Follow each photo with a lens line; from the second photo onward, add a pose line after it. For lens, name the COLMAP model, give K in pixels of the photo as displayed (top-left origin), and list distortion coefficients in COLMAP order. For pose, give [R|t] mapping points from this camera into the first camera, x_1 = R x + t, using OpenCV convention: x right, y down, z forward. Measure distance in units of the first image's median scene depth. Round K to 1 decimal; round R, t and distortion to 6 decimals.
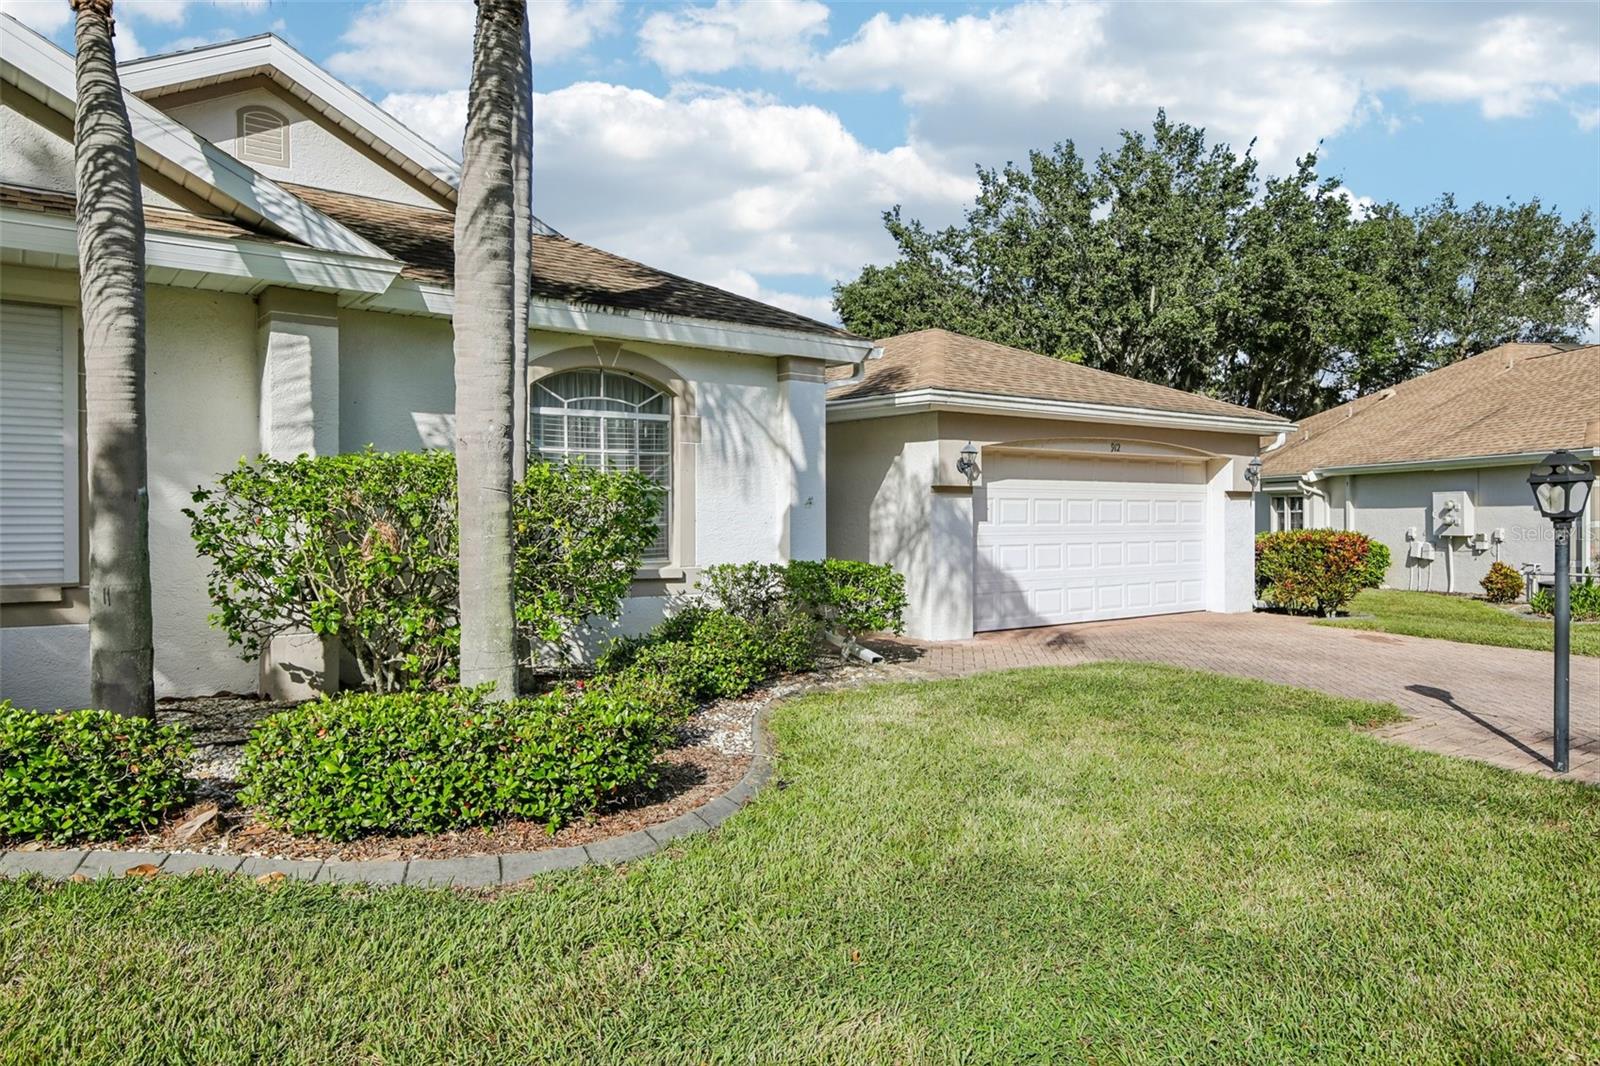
lens RADIAL K [[1091.3, 0, 807.6], [0, 1091.3, 531.8], [0, 0, 1]] dist [-0.004146, -0.000872]
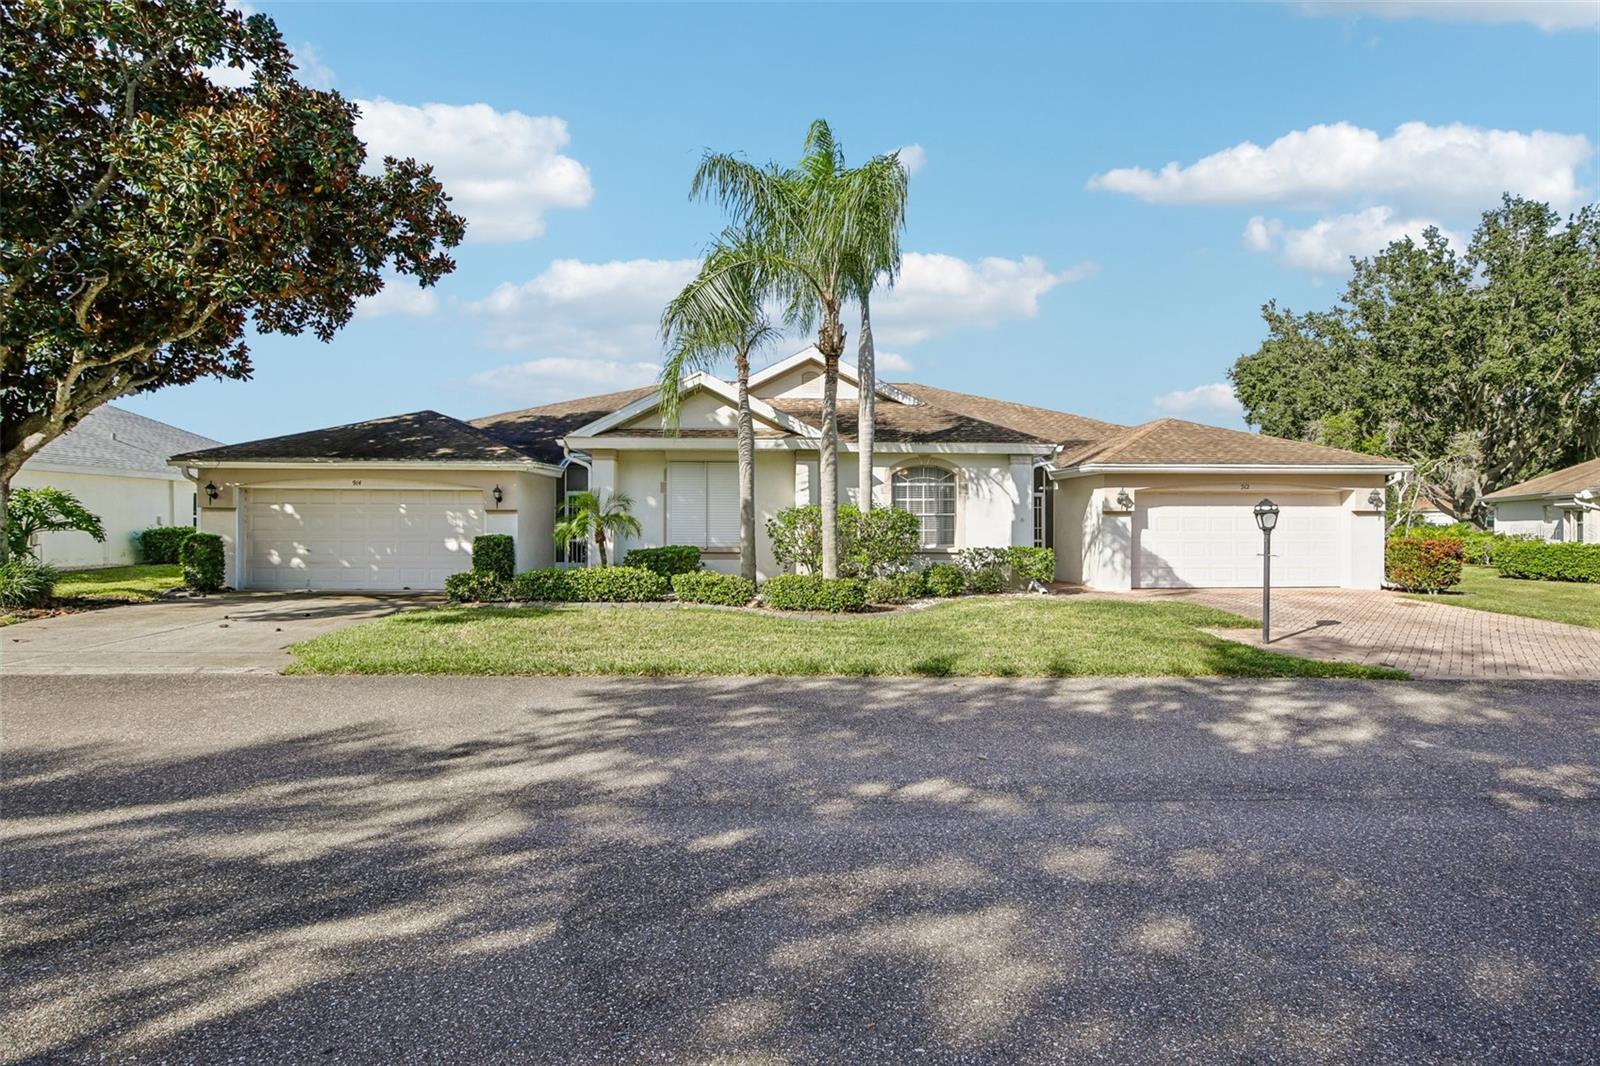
lens RADIAL K [[764.1, 0, 804.9], [0, 764.1, 531.6], [0, 0, 1]] dist [-0.003000, -0.000182]
pose [[0.836411, 0.008739, -0.548032, 0.413435], [-0.010166, 0.999948, 0.000430, -0.000048], [0.548008, 0.005211, 0.836457, -0.448475]]
